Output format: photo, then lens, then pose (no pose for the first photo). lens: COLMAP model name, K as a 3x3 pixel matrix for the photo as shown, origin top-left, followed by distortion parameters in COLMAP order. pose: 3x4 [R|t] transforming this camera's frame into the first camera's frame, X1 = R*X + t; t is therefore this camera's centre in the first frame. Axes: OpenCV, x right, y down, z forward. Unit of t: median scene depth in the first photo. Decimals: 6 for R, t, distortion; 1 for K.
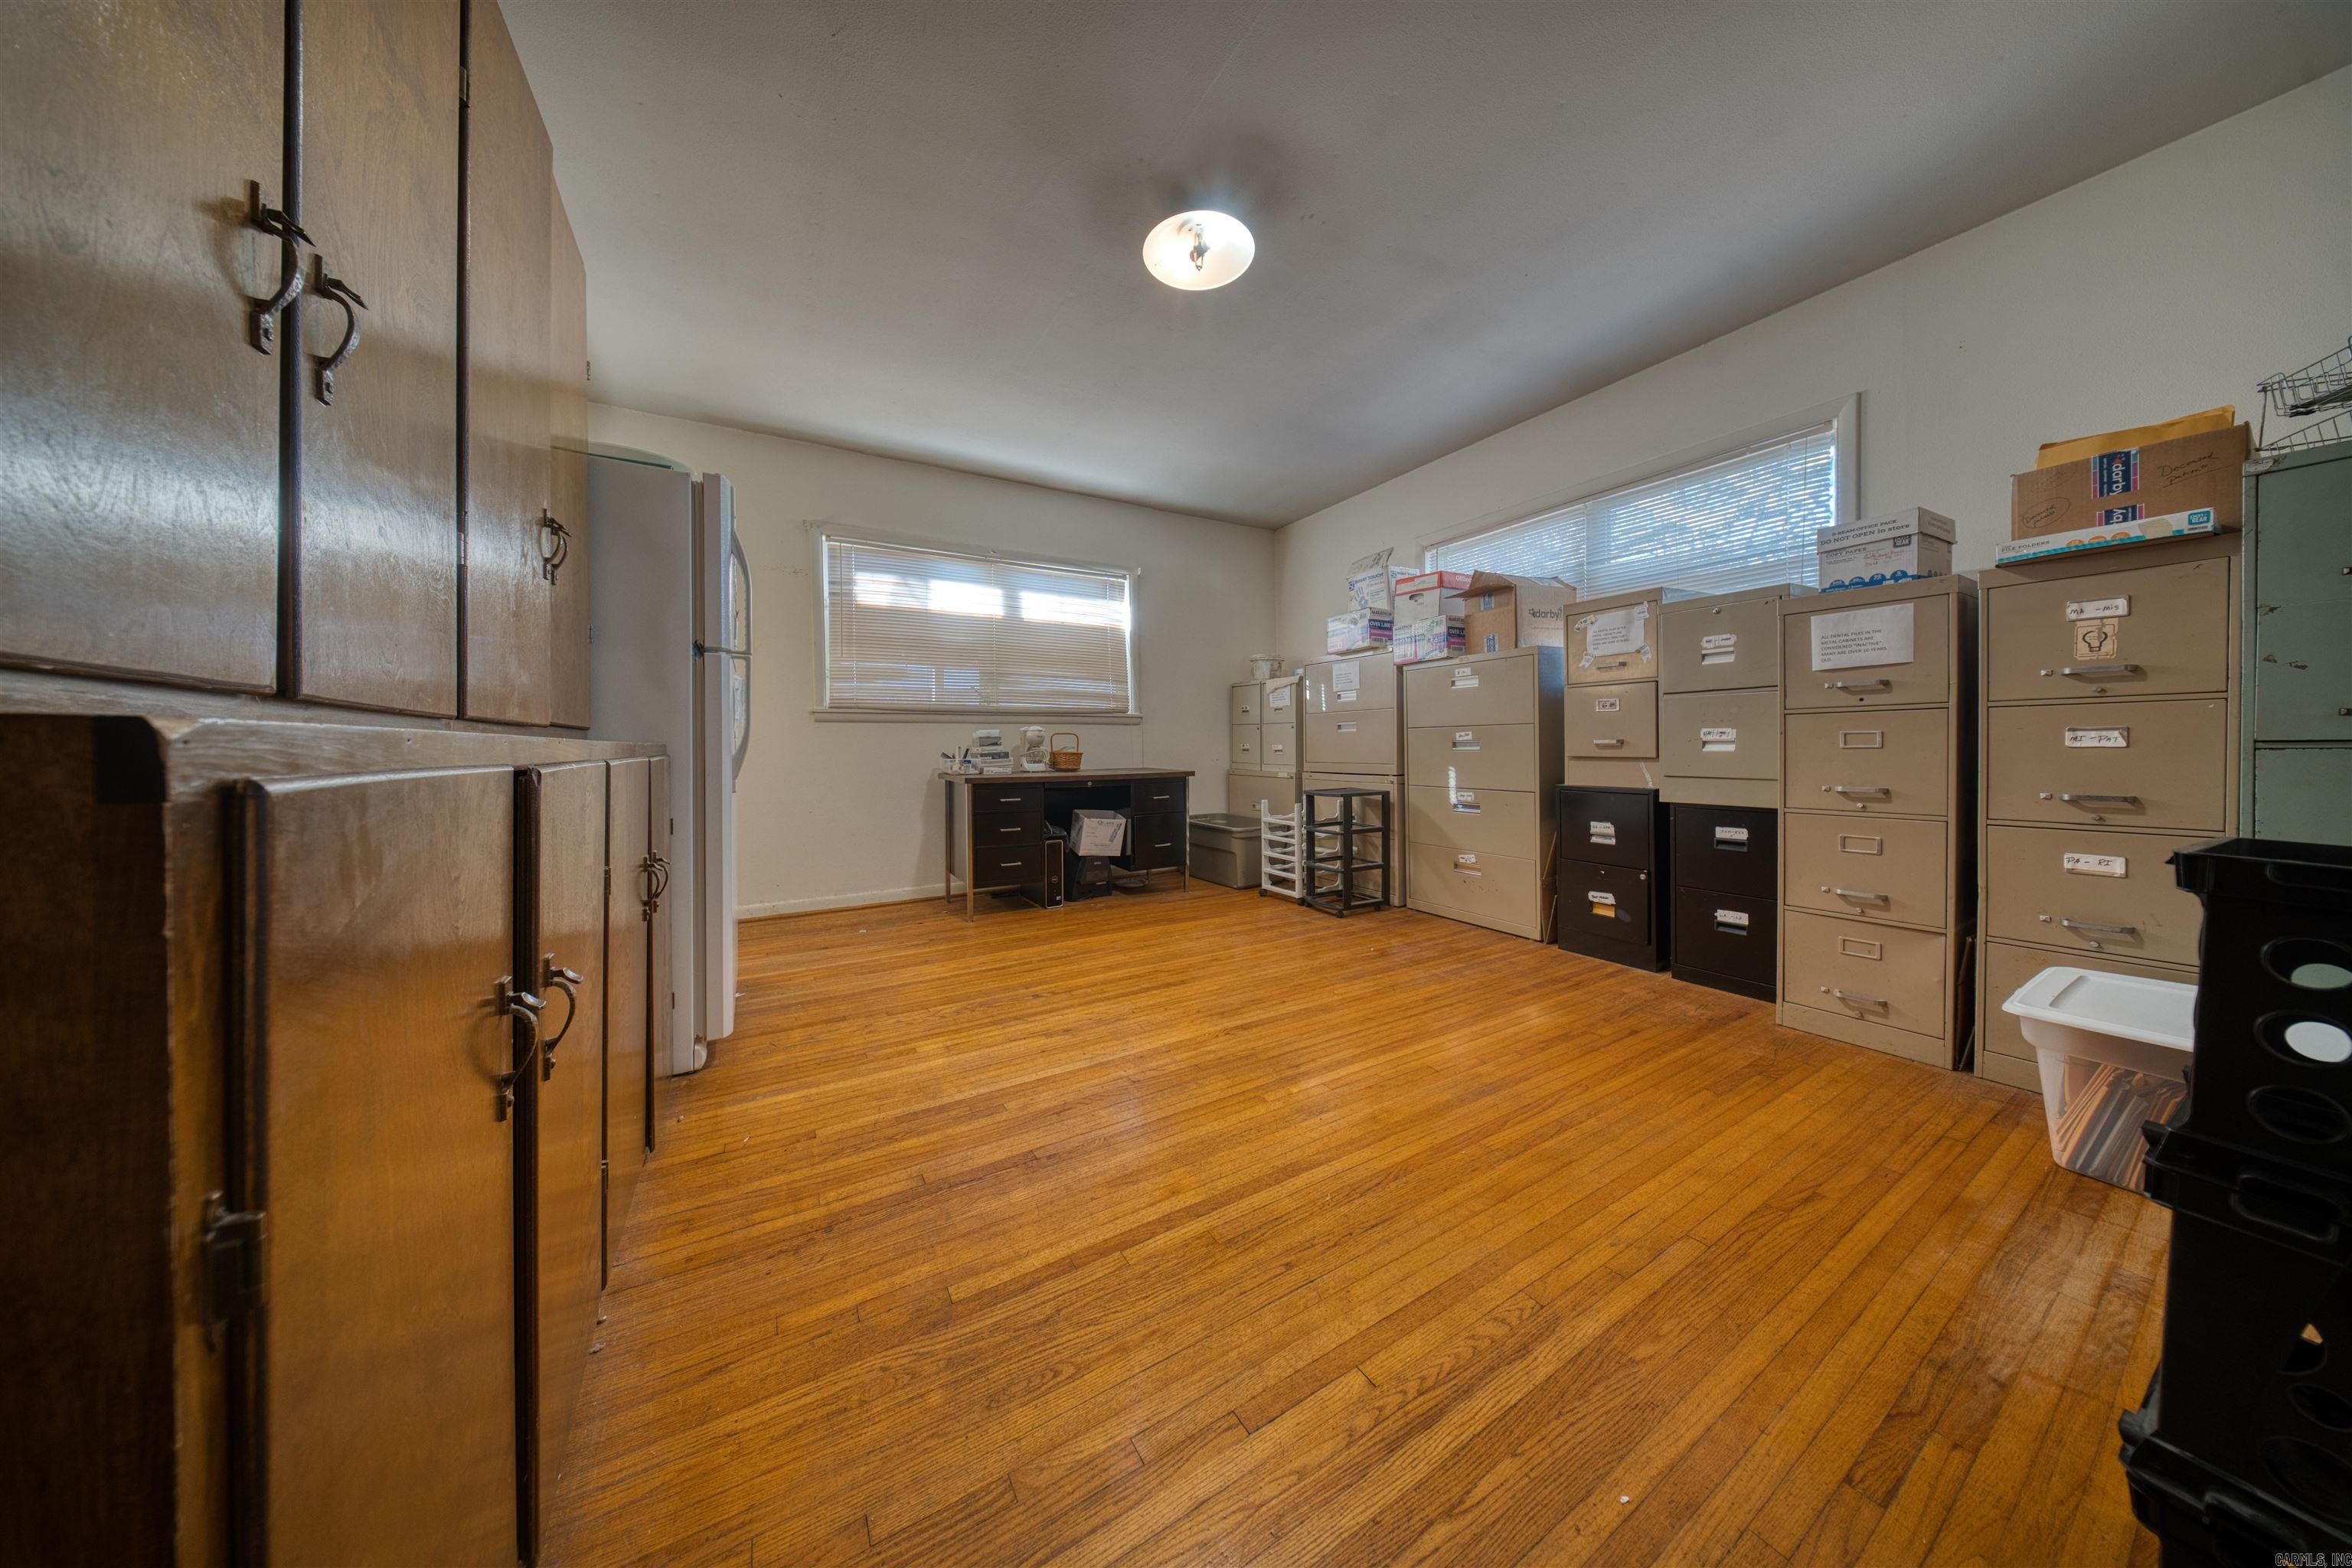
lens RADIAL K [[696.5, 0, 1185.2], [0, 696.5, 730.0], [0, 0, 1]] dist [0.001850, -0.004011]
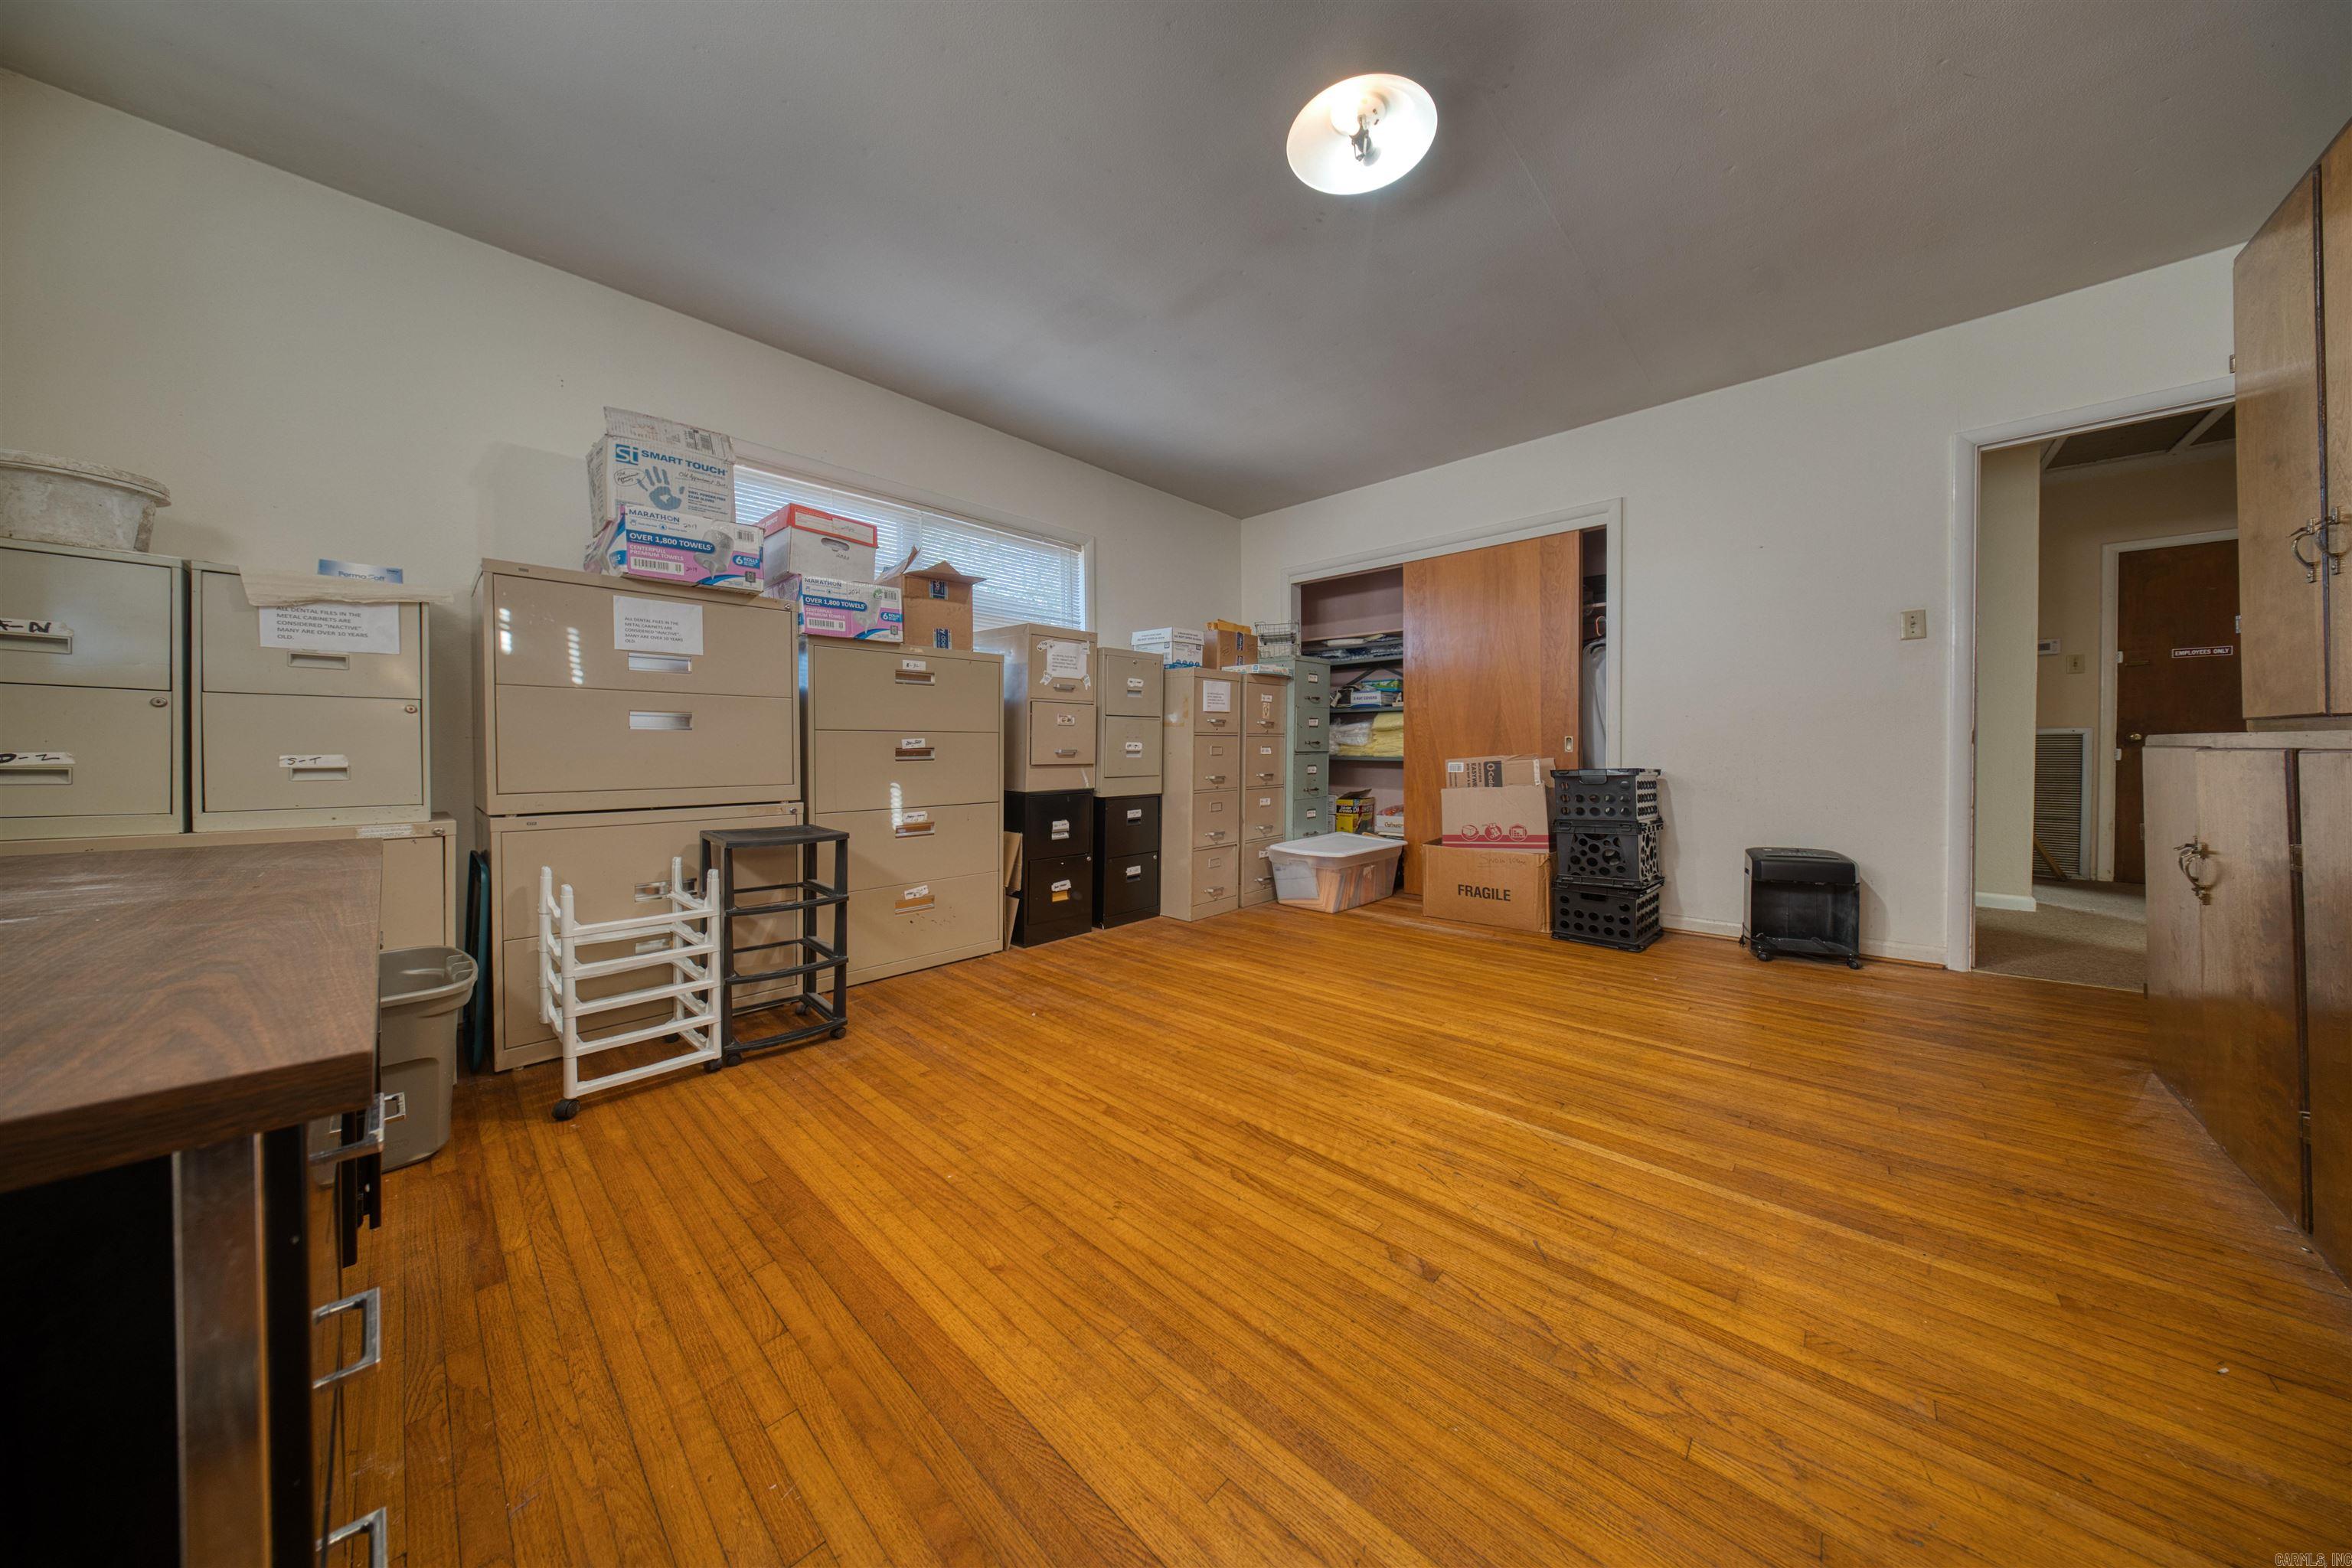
lens RADIAL K [[661.1, 0, 1172.6], [0, 661.1, 750.2], [0, 0, 1]] dist [0.001274, -0.000020]
pose [[-0.225555, 0.007258, 0.974203, -0.624831], [-0.016185, 0.999806, -0.011196, 0.029754], [-0.974096, -0.018293, -0.225394, 1.290984]]
